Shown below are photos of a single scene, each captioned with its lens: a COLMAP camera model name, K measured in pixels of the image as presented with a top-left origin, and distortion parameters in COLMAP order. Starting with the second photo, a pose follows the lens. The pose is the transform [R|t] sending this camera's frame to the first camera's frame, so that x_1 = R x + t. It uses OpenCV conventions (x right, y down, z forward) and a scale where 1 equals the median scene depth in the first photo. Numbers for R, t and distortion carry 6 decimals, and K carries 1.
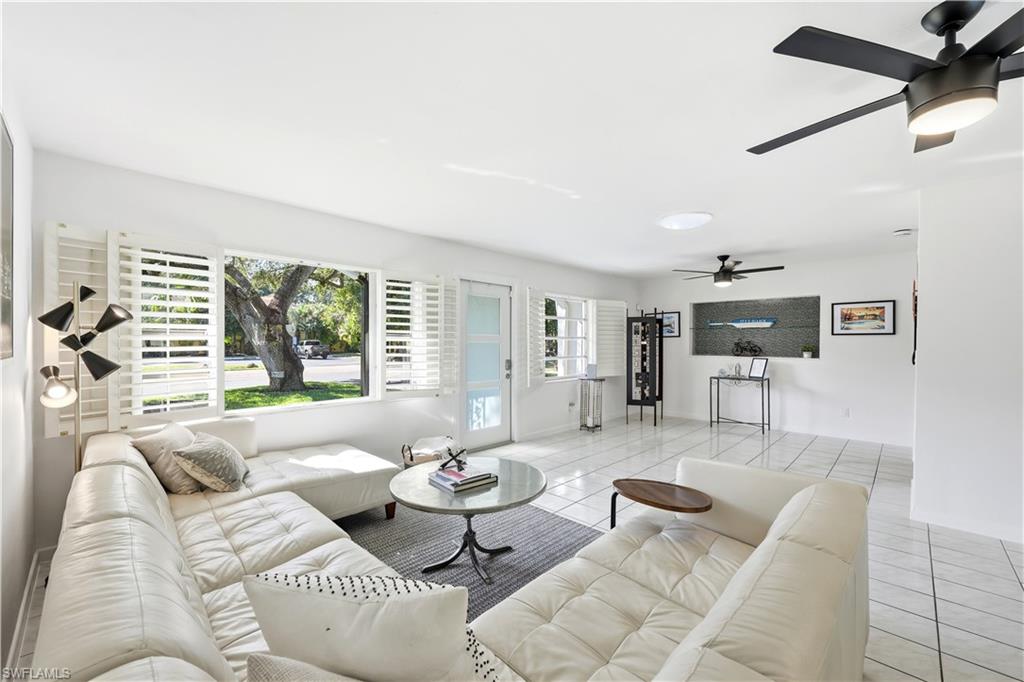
lens RADIAL K [[411.4, 0, 515.1], [0, 411.4, 343.3], [0, 0, 1]] dist [0.002007, 0.000337]
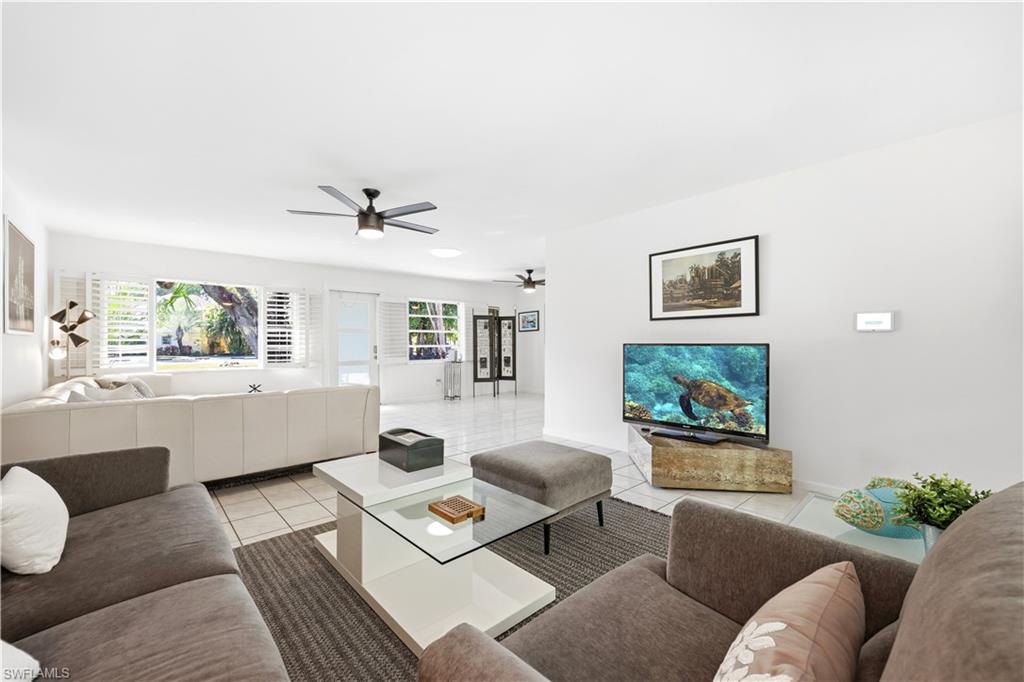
lens RADIAL K [[399.4, 0, 500.7], [0, 399.4, 339.7], [0, 0, 1]] dist [-0.001547, -0.000149]
pose [[0.998110, -0.007135, -0.061043, 0.499955], [0.006455, 0.999915, -0.011323, 0.036248], [0.061119, 0.010908, 0.998071, -0.351017]]
